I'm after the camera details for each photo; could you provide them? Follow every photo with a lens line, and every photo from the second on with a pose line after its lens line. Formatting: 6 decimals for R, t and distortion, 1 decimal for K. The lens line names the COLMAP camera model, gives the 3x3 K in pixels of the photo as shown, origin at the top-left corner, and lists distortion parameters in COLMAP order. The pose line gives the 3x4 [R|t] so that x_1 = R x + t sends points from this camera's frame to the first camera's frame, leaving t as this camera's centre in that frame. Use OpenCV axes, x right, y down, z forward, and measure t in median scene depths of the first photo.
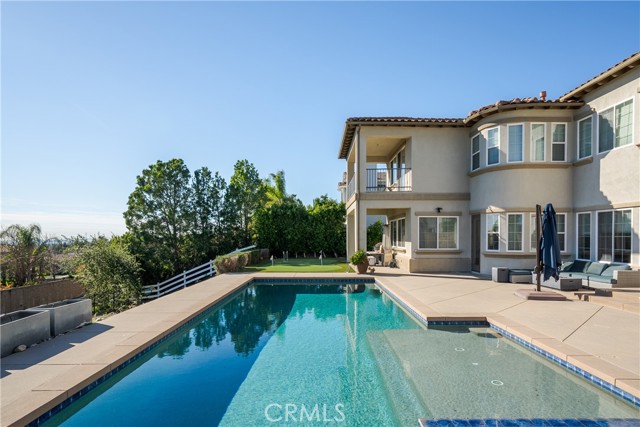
lens RADIAL K [[370.2, 0, 332.8], [0, 370.2, 243.2], [0, 0, 1]] dist [-0.019525, 0.018824]
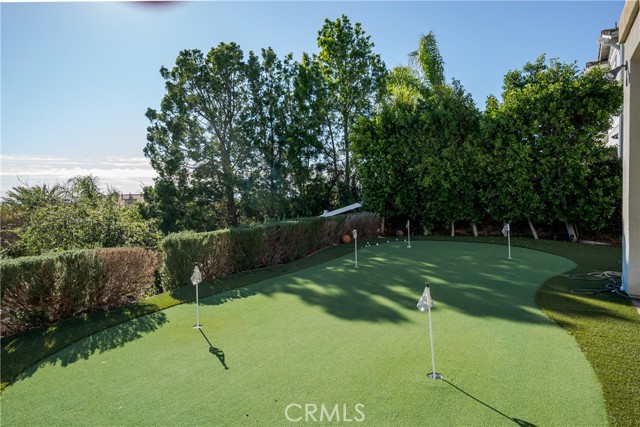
lens RADIAL K [[400.6, 0, 321.9], [0, 400.6, 206.8], [0, 0, 1]] dist [-0.005727, 0.002614]
pose [[0.841066, 0.008396, -0.540868, 0.013511], [0.004608, 0.999732, 0.022686, -0.001272], [0.540913, -0.021573, 0.840802, 0.578180]]
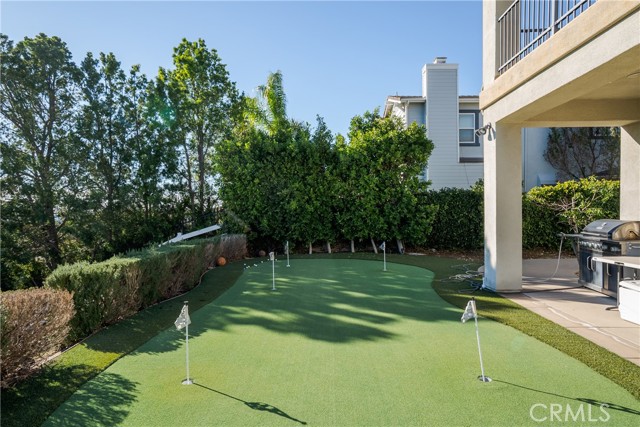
lens RADIAL K [[370.2, 0, 319.7], [0, 370.2, 210.4], [0, 0, 1]] dist [-0.019525, 0.018824]
pose [[0.998484, -0.004694, -0.054834, -0.063241], [0.003422, 0.999723, -0.023272, -0.001557], [0.054928, 0.023049, 0.998224, 0.569222]]
